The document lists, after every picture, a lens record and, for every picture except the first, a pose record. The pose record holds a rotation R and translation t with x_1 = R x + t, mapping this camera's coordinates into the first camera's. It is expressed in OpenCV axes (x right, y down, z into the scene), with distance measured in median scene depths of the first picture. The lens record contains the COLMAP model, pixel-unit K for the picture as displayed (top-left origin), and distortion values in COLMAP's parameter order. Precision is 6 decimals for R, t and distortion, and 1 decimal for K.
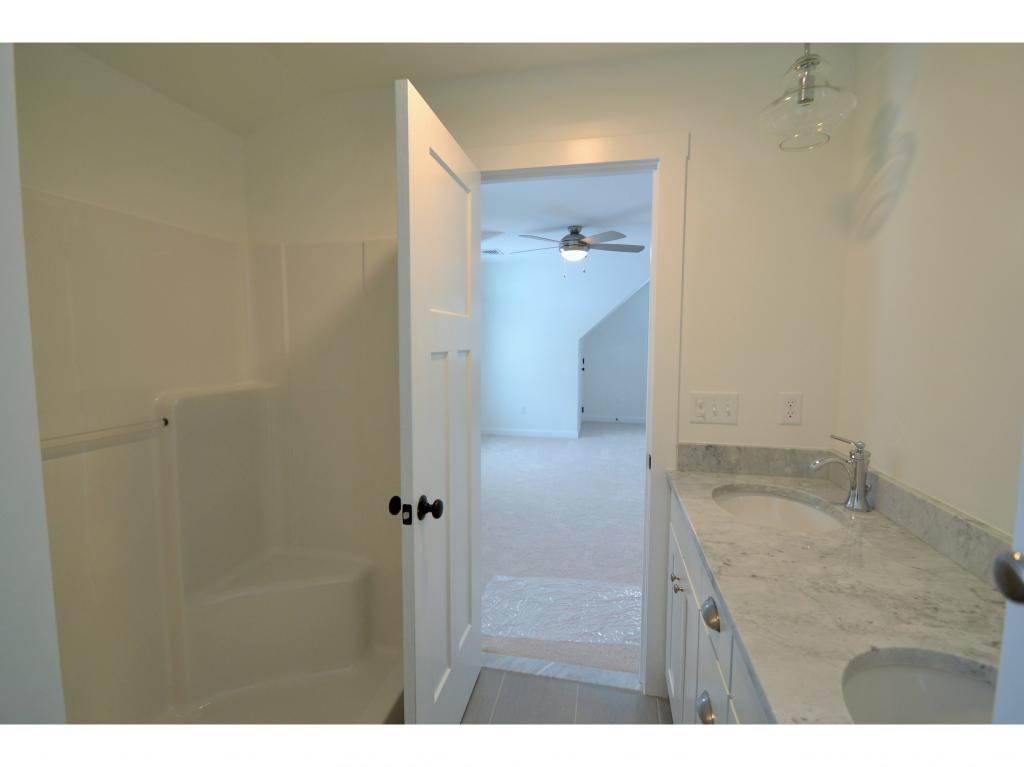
lens RADIAL K [[462.2, 0, 506.6], [0, 462.2, 380.5], [0, 0, 1]] dist [-0.004146, -0.000580]
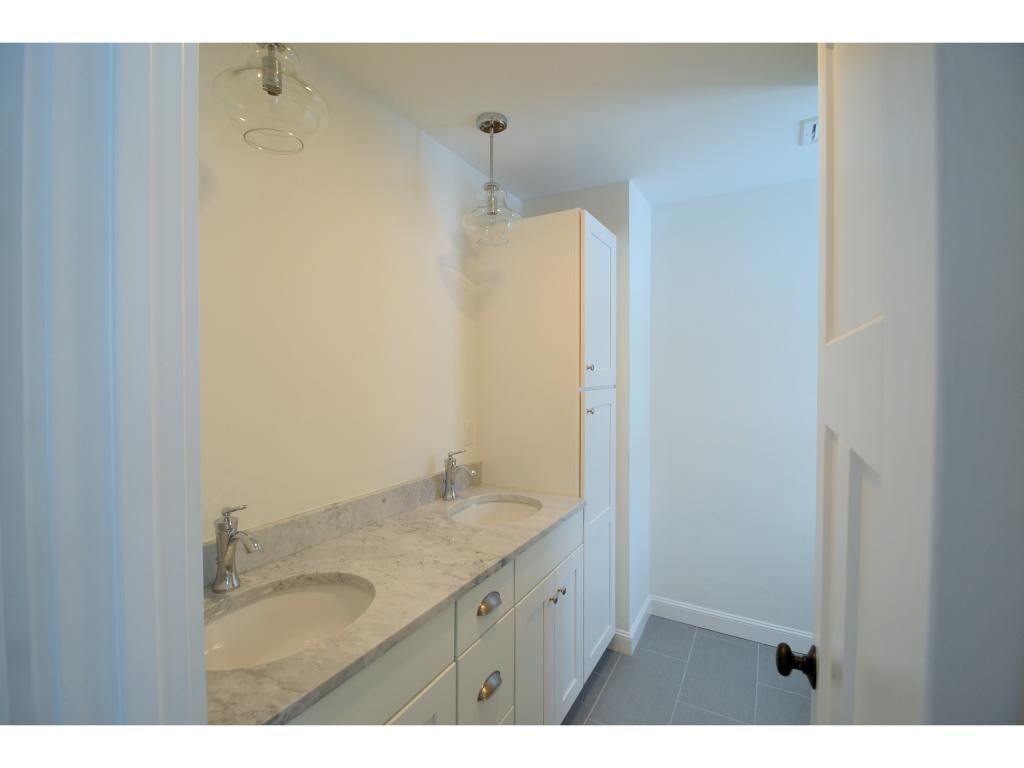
lens RADIAL K [[462.2, 0, 506.6], [0, 462.2, 381.0], [0, 0, 1]] dist [-0.004146, -0.000580]
pose [[-0.956733, 0.002824, 0.290954, 0.043213], [0.030253, 0.995499, 0.089819, -0.169784], [-0.289391, 0.094735, -0.952511, 1.844726]]
